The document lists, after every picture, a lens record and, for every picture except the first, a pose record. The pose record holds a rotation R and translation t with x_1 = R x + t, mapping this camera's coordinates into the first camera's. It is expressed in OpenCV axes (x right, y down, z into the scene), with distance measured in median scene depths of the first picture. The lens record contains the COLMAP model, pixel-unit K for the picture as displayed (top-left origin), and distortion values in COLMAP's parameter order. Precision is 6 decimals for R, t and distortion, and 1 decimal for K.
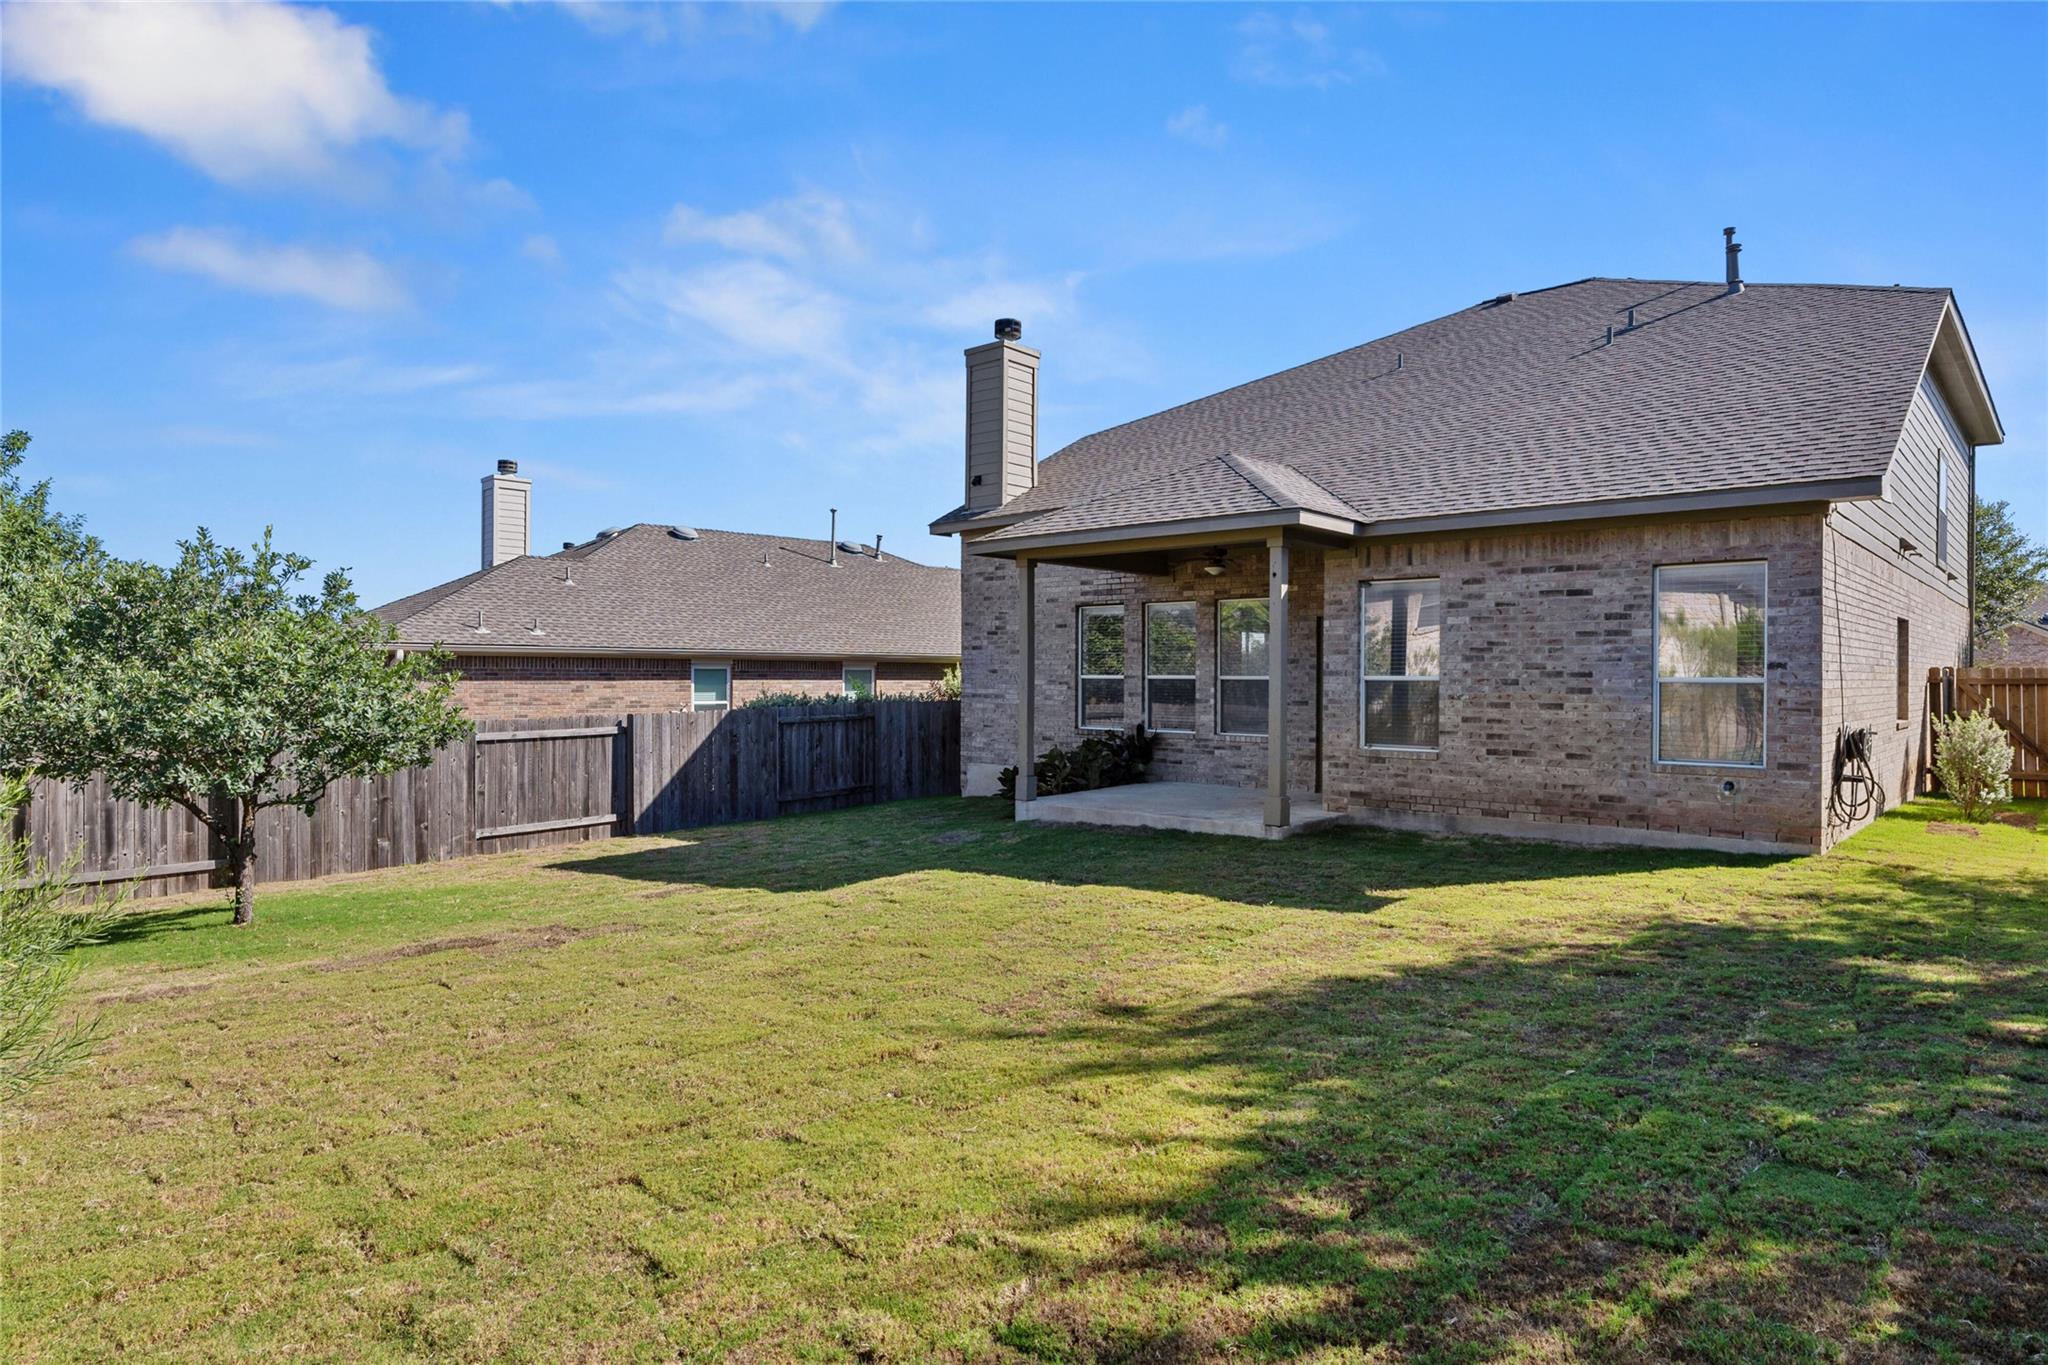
lens RADIAL K [[1199.4, 0, 1023.7], [0, 1199.4, 679.0], [0, 0, 1]] dist [-0.018265, 0.000333]
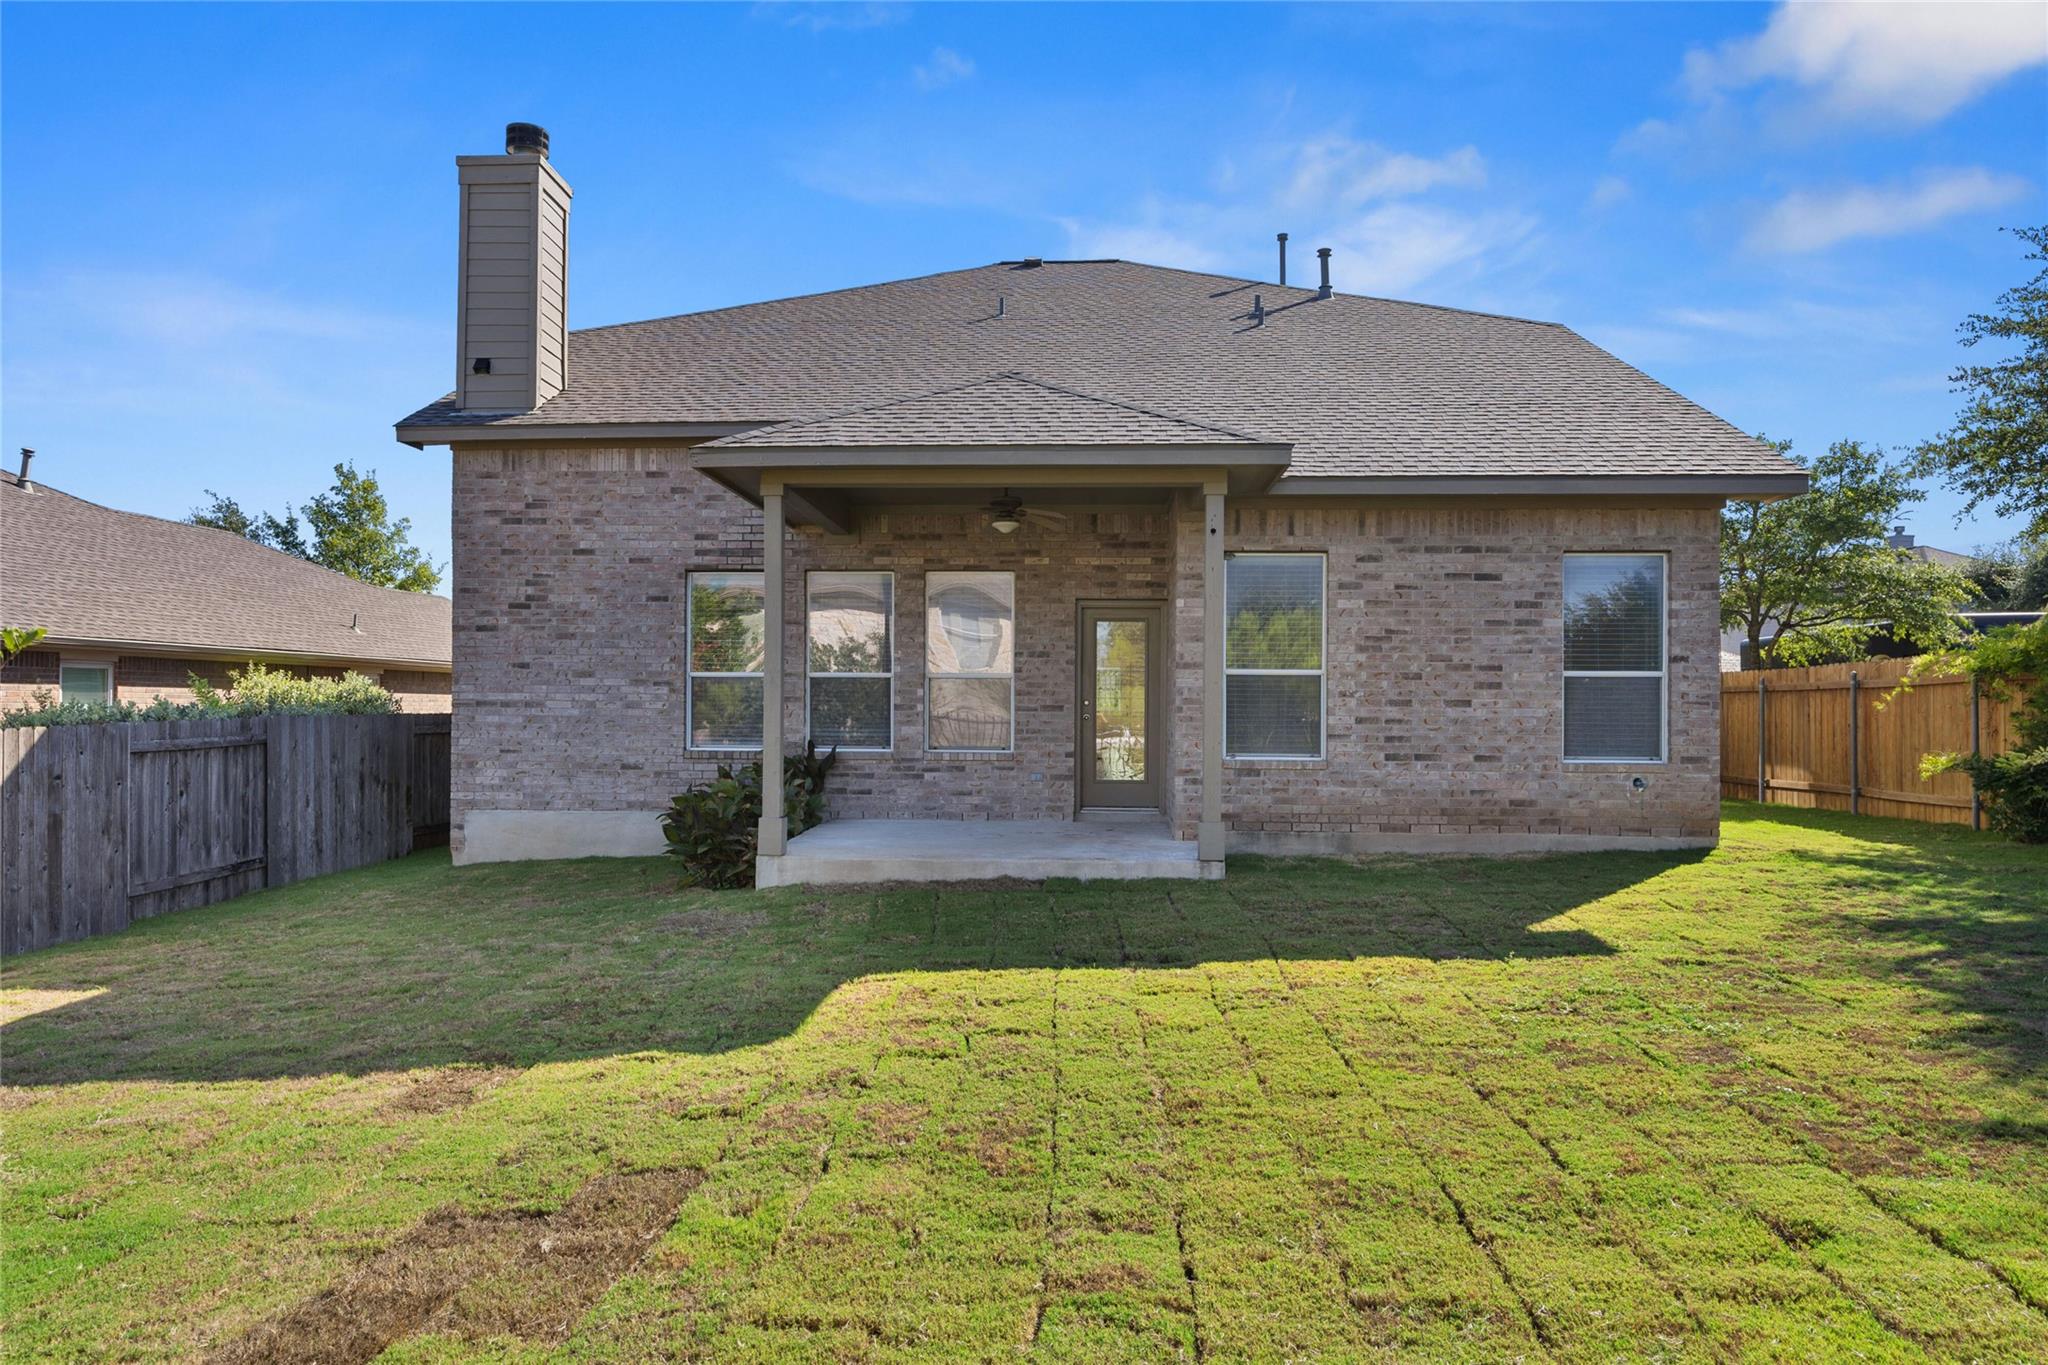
lens RADIAL K [[1345.3, 0, 1028.3], [0, 1345.3, 701.1], [0, 0, 1]] dist [-0.003413, -0.003637]
pose [[0.763487, 0.005329, 0.645802, -0.415802], [-0.000283, 0.999969, -0.007918, 0.026890], [-0.645824, 0.005862, 0.763464, 0.405957]]
